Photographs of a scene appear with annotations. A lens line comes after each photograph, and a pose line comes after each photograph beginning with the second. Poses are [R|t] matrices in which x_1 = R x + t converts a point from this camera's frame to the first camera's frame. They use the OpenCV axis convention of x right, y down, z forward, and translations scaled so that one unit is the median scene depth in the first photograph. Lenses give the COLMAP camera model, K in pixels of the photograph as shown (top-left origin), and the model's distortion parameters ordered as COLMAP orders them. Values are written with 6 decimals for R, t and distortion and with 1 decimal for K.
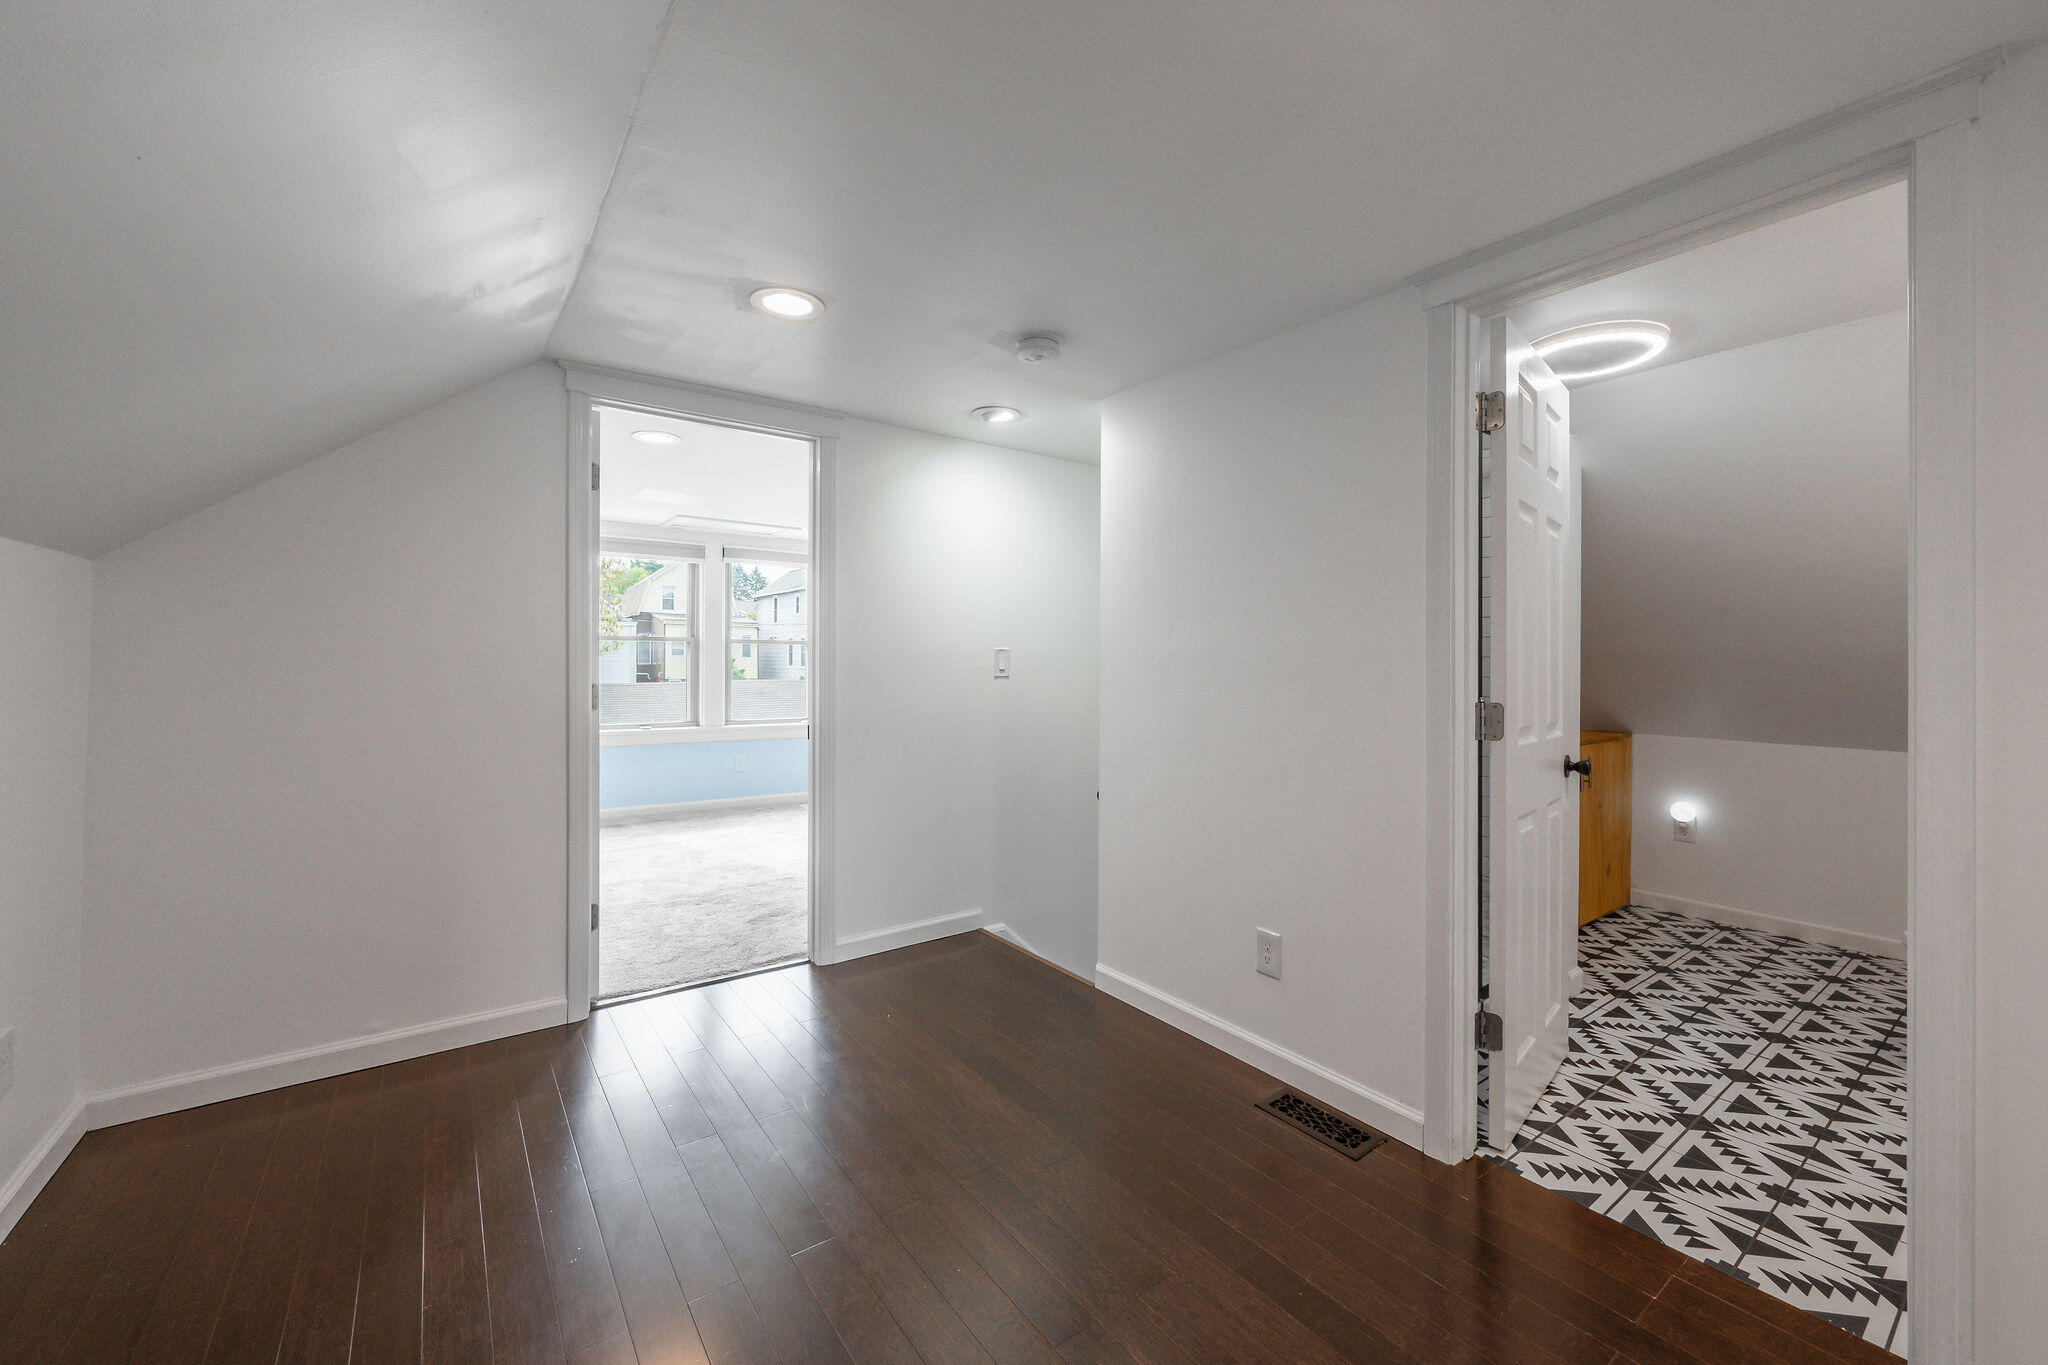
lens RADIAL K [[807.8, 0, 1022.3], [0, 807.8, 663.4], [0, 0, 1]] dist [-0.004422, 0.000041]
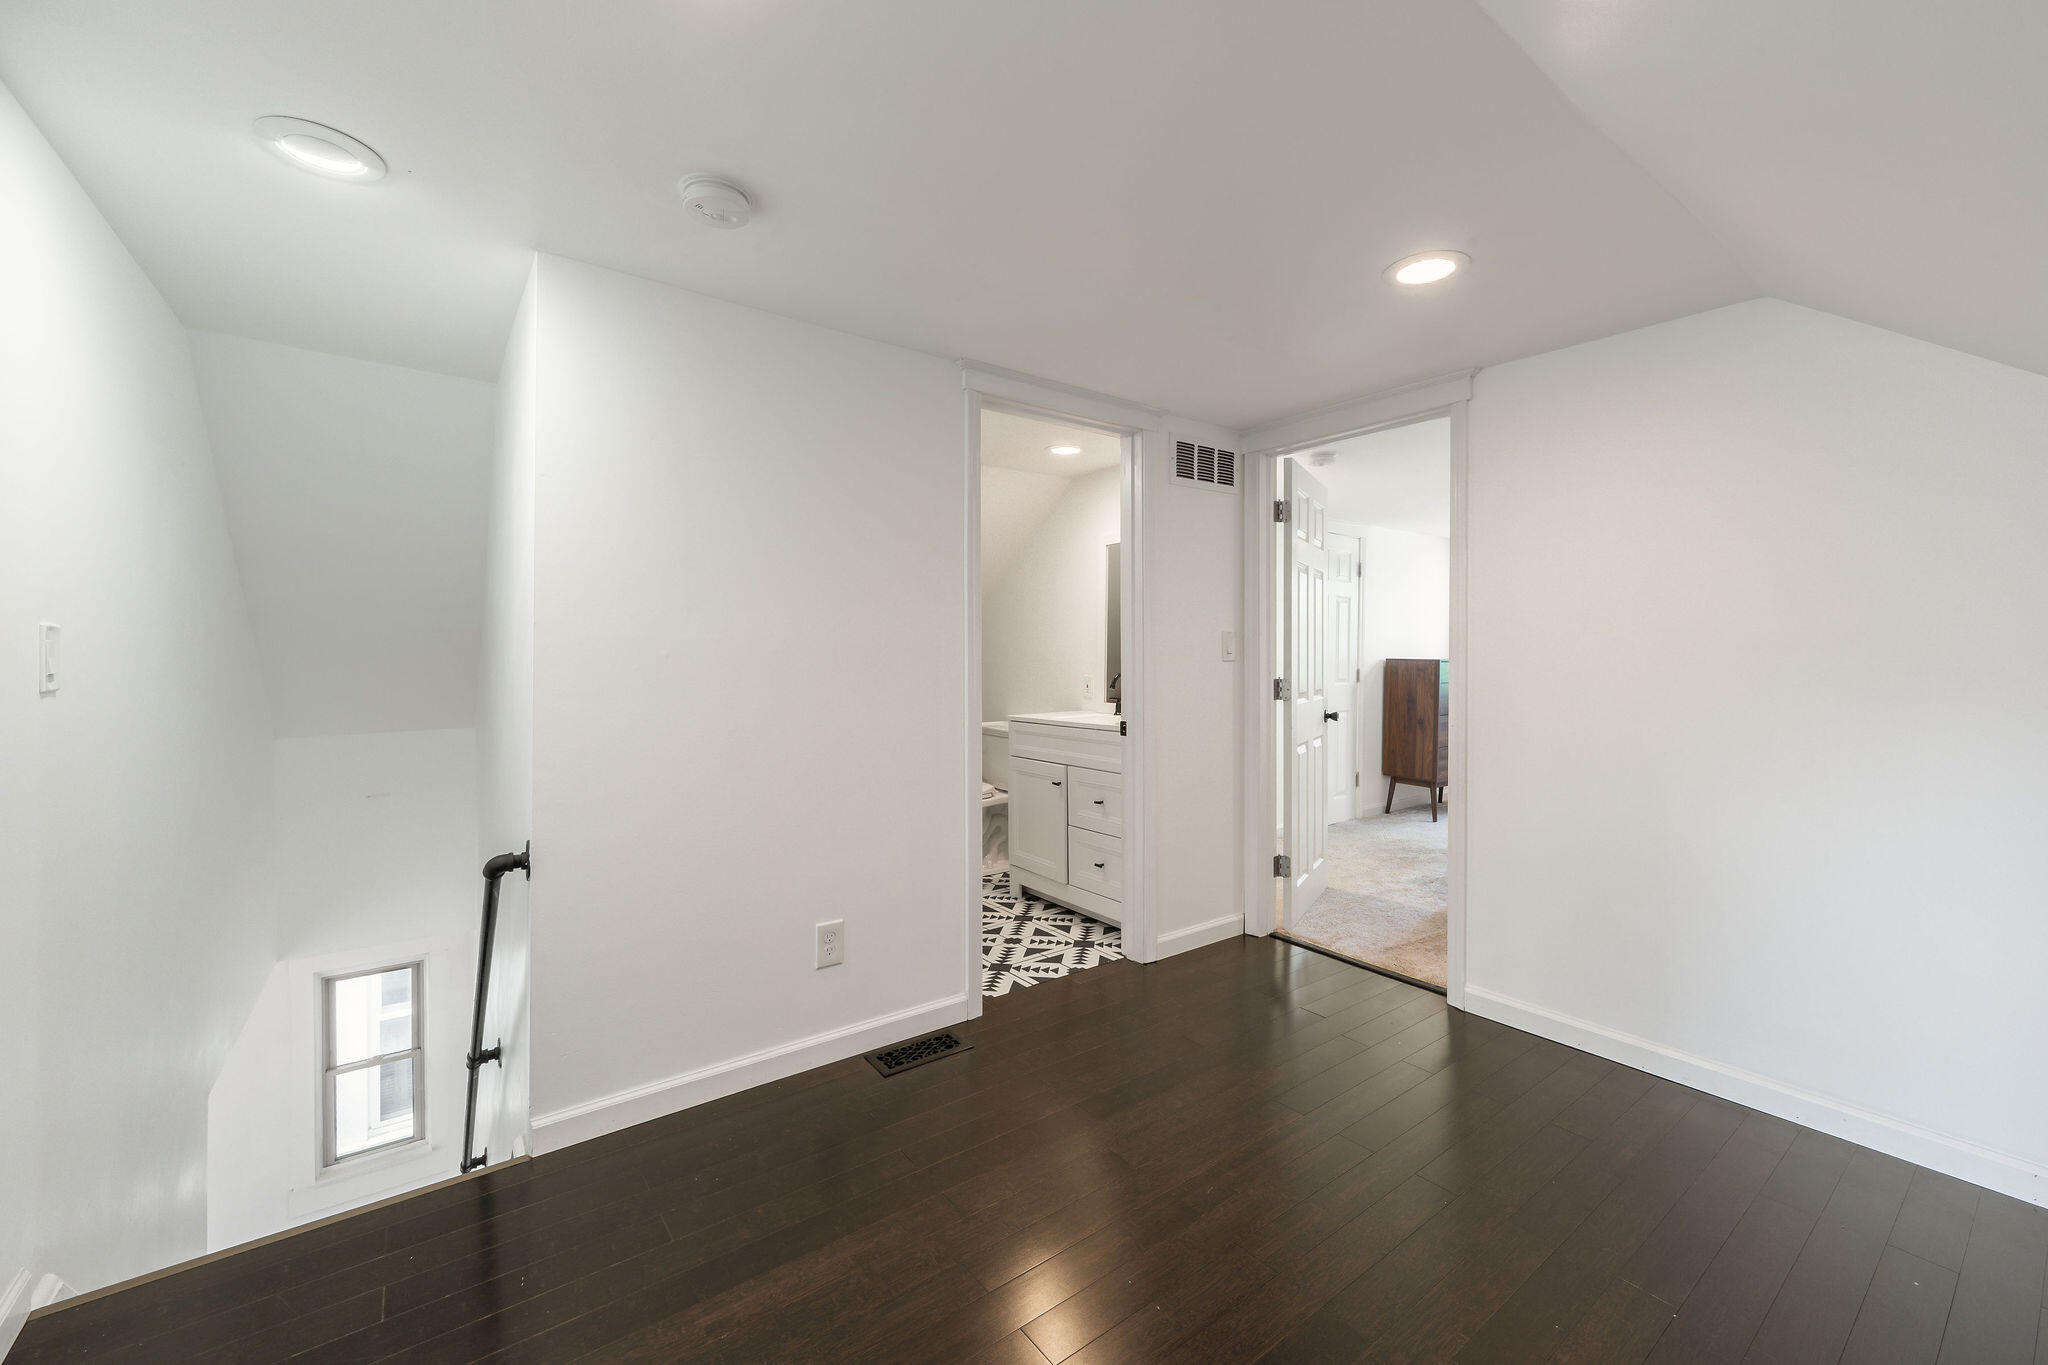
lens RADIAL K [[807.8, 0, 1021.8], [0, 807.8, 673.5], [0, 0, 1]] dist [-0.004422, 0.000041]
pose [[-0.010227, -0.025074, 0.999633, -0.819154], [0.007574, 0.999655, 0.025152, -0.000920], [-0.999919, 0.007829, -0.010034, 0.909040]]
